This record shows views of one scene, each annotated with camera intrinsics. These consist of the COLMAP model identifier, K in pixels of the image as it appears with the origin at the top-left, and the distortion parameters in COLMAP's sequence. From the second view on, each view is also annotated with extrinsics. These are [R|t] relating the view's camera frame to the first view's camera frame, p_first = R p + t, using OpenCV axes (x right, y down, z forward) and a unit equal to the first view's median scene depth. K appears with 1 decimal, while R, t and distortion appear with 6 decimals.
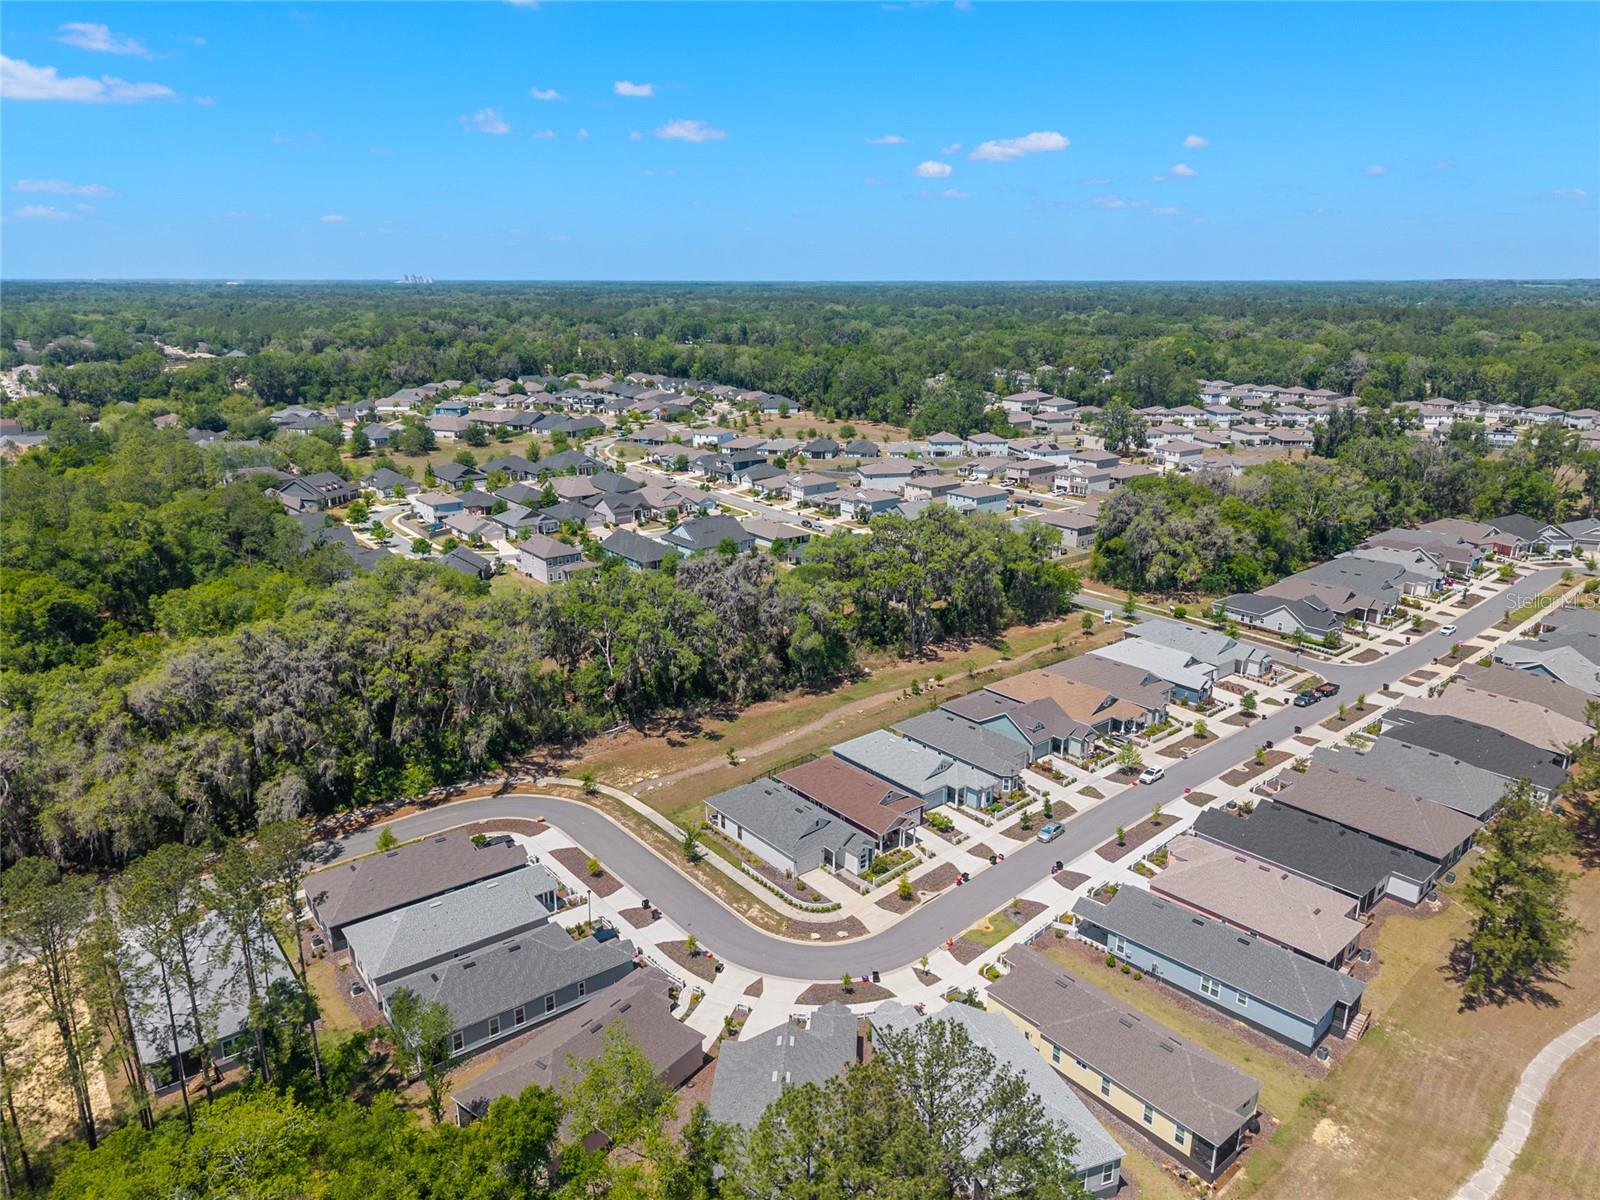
lens RADIAL K [[1081.4, 0, 788.2], [0, 1081.4, 597.9], [0, 0, 1]] dist [0.084476, -0.110969]
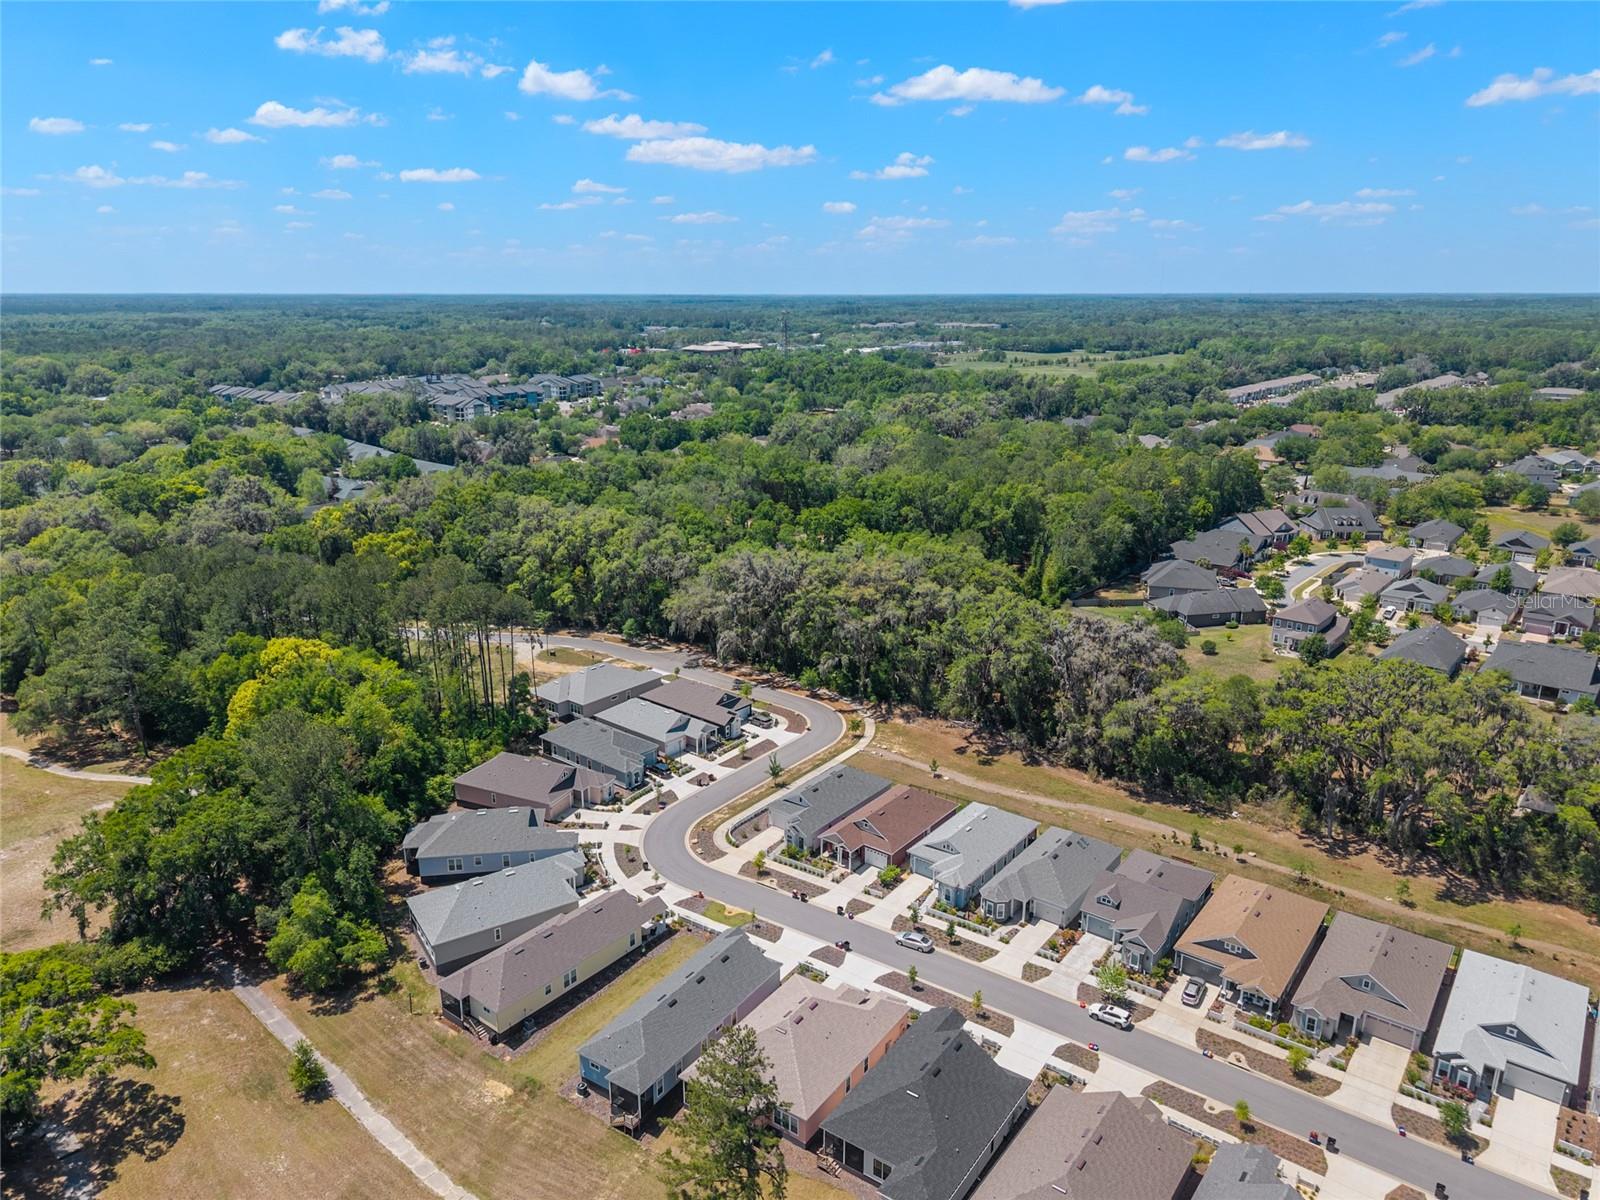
lens RADIAL K [[1067.0, 0, 791.2], [0, 1067.0, 599.4], [0, 0, 1]] dist [0.056845, -0.074265]
pose [[0.219133, 0.269312, -0.937791, 0.925684], [-0.275768, 0.939058, 0.205237, -0.207214], [0.935913, 0.213638, 0.280047, 0.526258]]
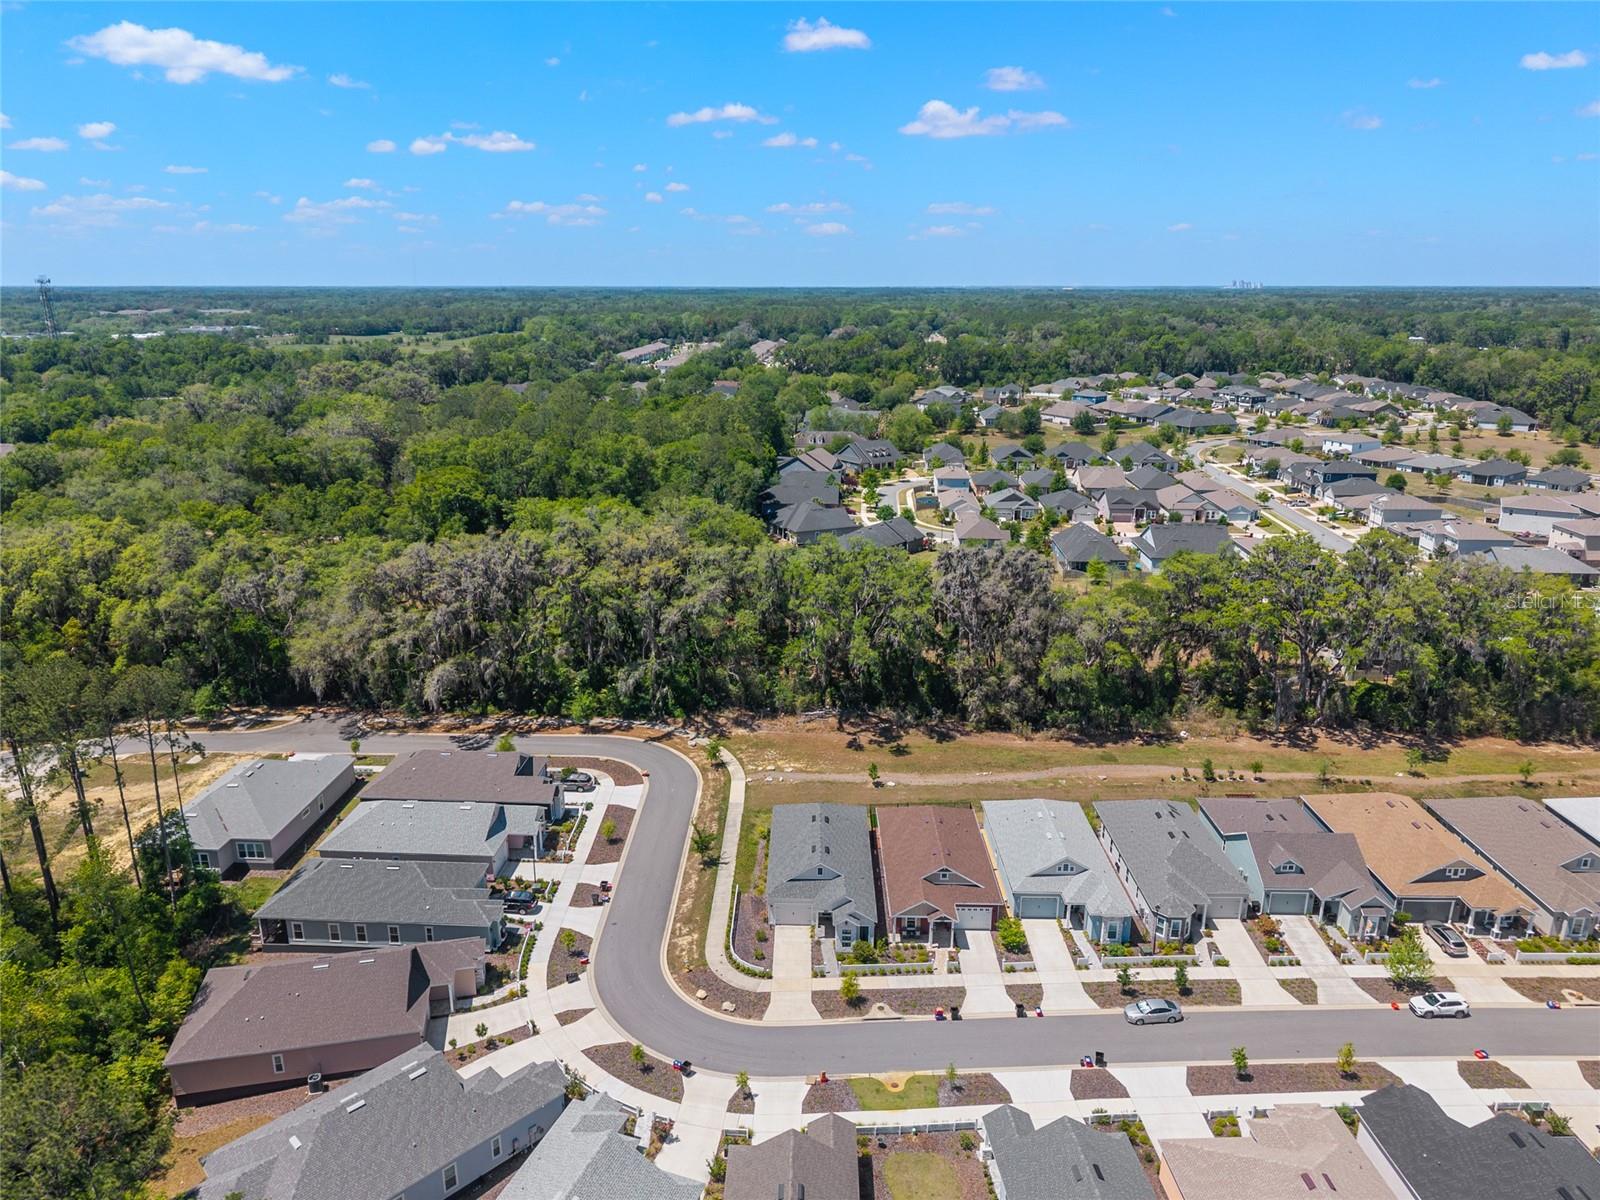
lens RADIAL K [[1070.7, 0, 790.4], [0, 1070.7, 606.5], [0, 0, 1]] dist [0.033094, -0.031695]
pose [[0.760961, 0.186645, -0.621371, 0.394609], [-0.183019, 0.980585, 0.070410, -0.027152], [0.622448, 0.060143, 0.780347, 0.316371]]
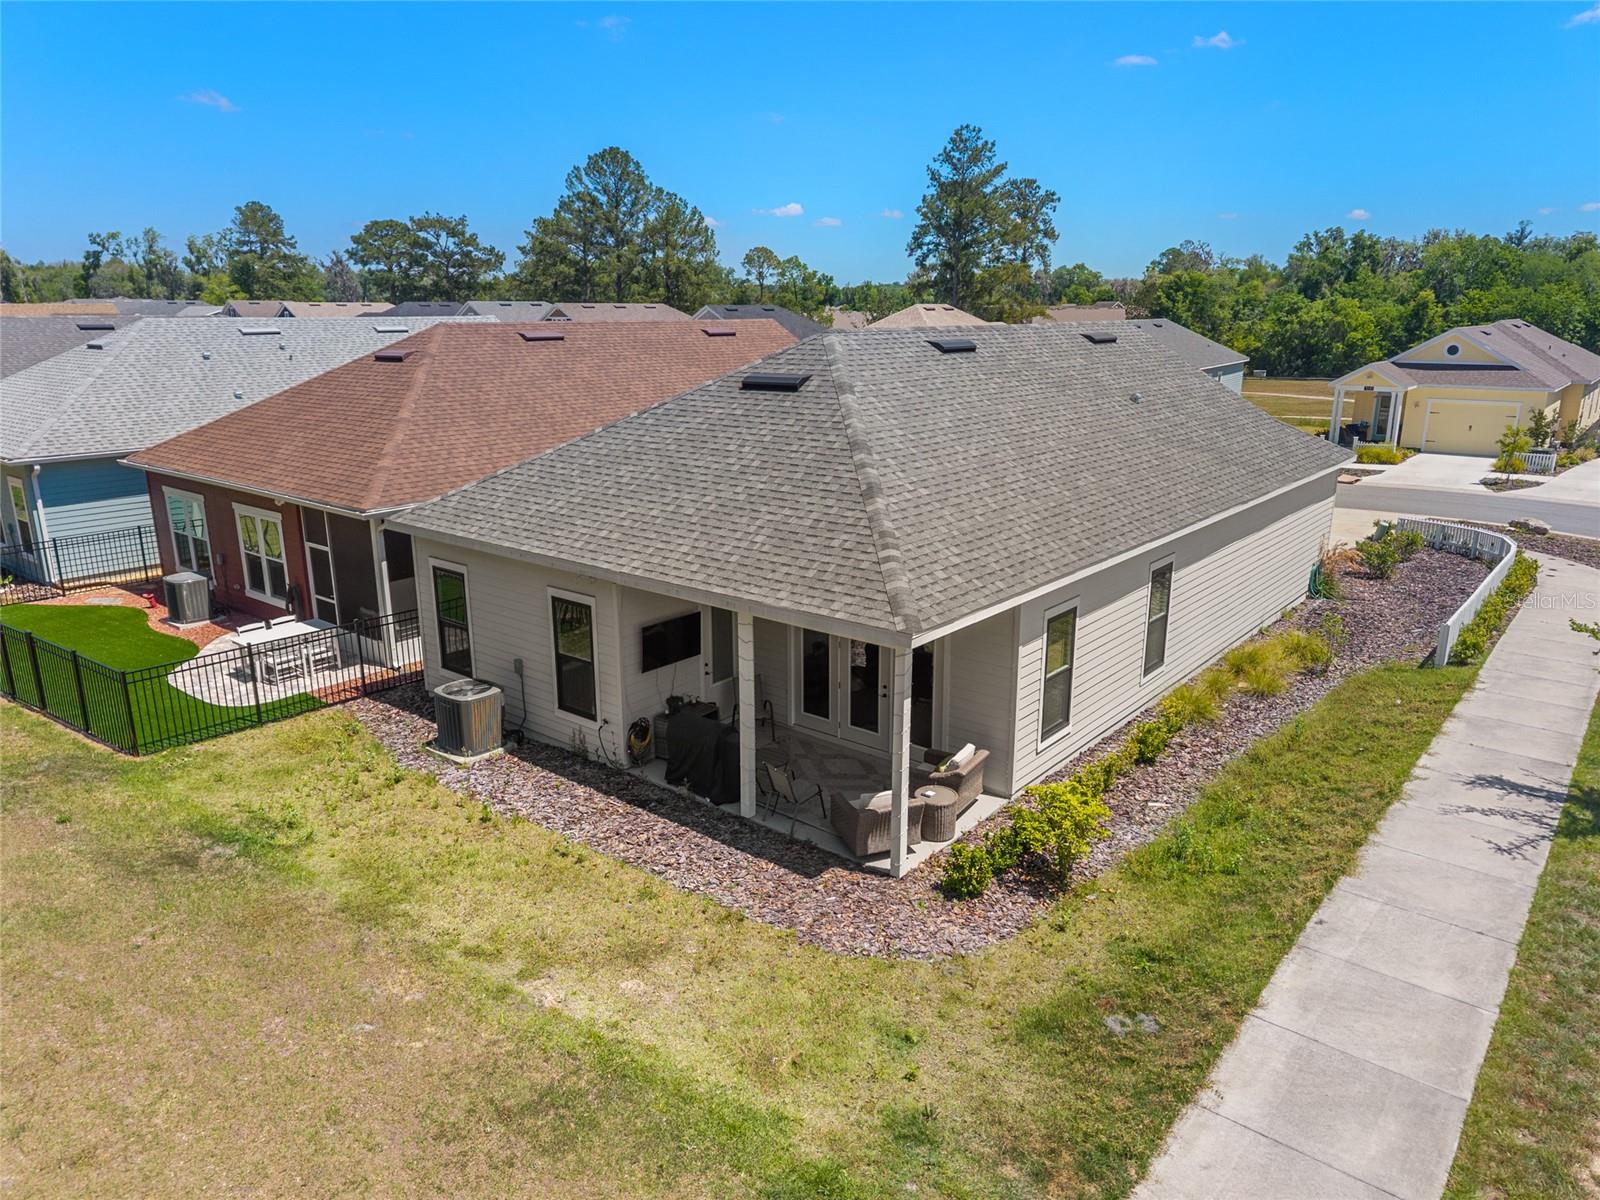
lens RADIAL K [[1070.7, 0, 790.4], [0, 1070.7, 606.5], [0, 0, 1]] dist [0.033094, -0.031695]
pose [[-0.197697, -0.259847, 0.945196, -0.140582], [0.280562, 0.908891, 0.308548, 0.145190], [-0.939256, 0.326185, -0.106782, 0.941749]]
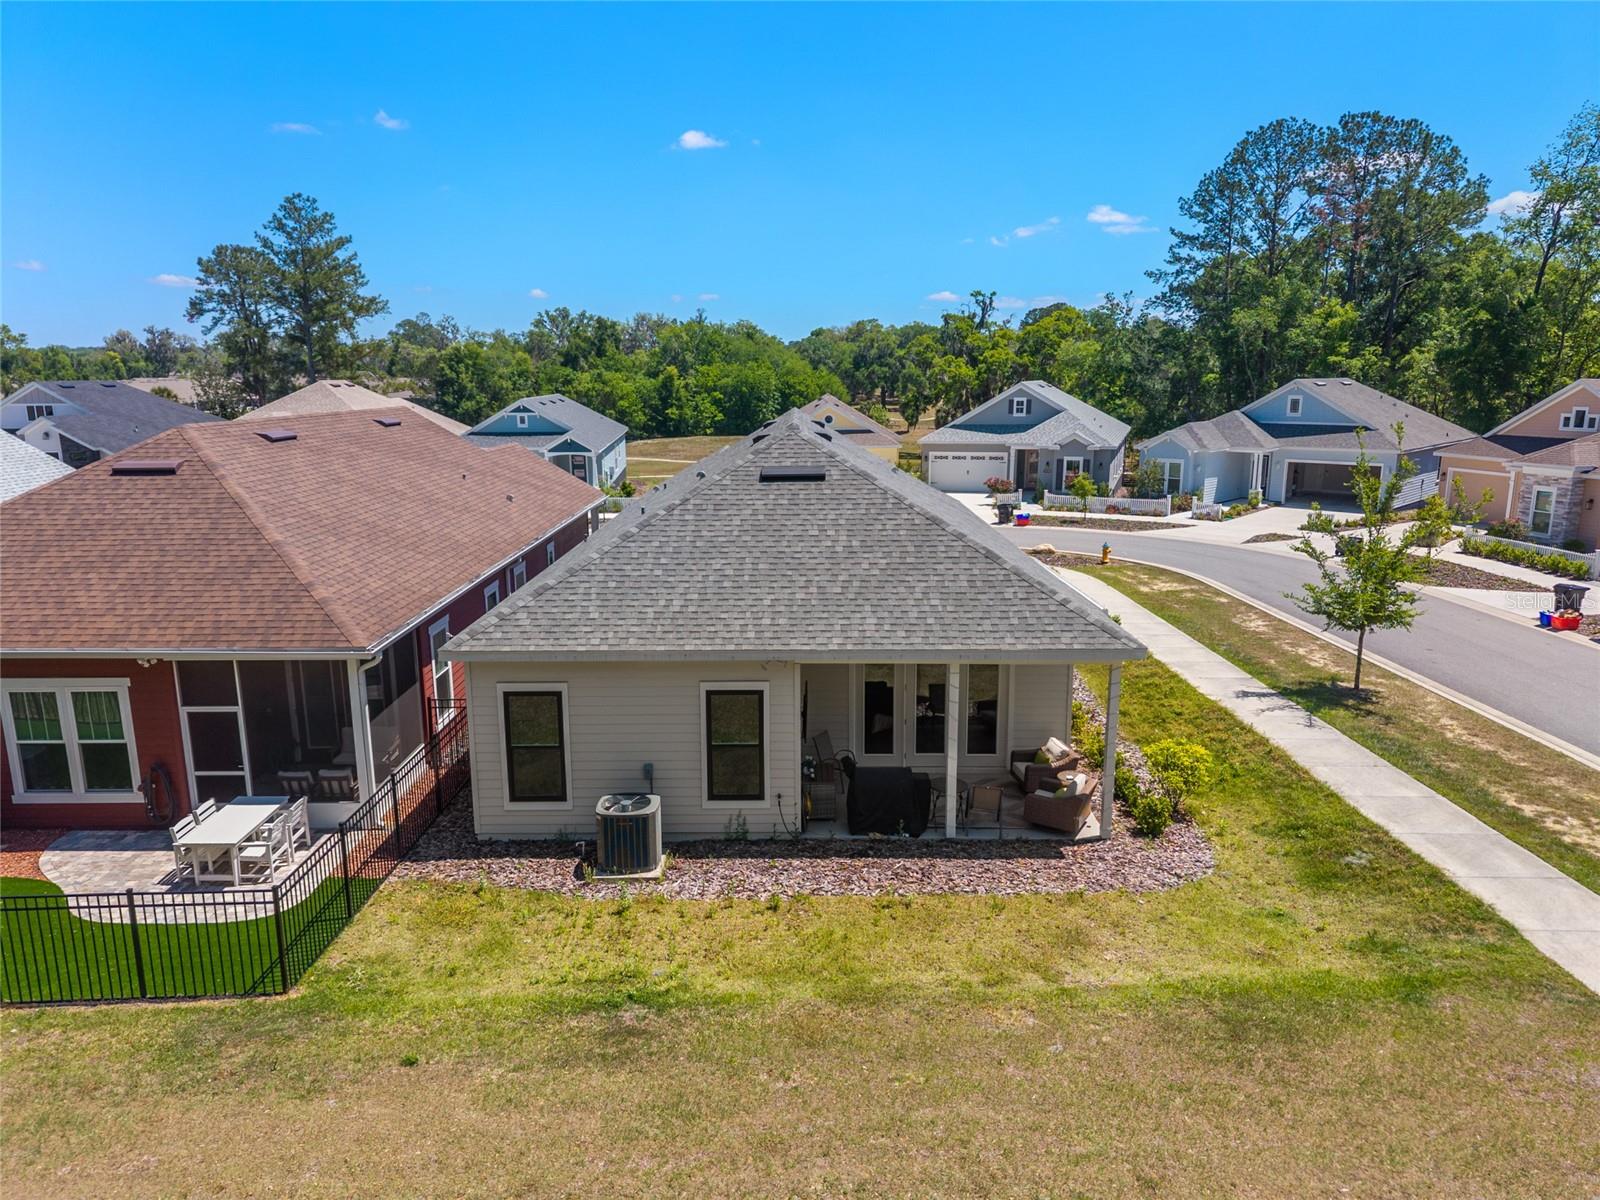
lens RADIAL K [[1067.0, 0, 791.2], [0, 1067.0, 599.4], [0, 0, 1]] dist [0.056845, -0.074265]
pose [[-0.773241, -0.125888, 0.621490, -0.109512], [0.185117, 0.892587, 0.411119, 0.119688], [-0.606490, 0.432943, -0.666881, 1.013361]]
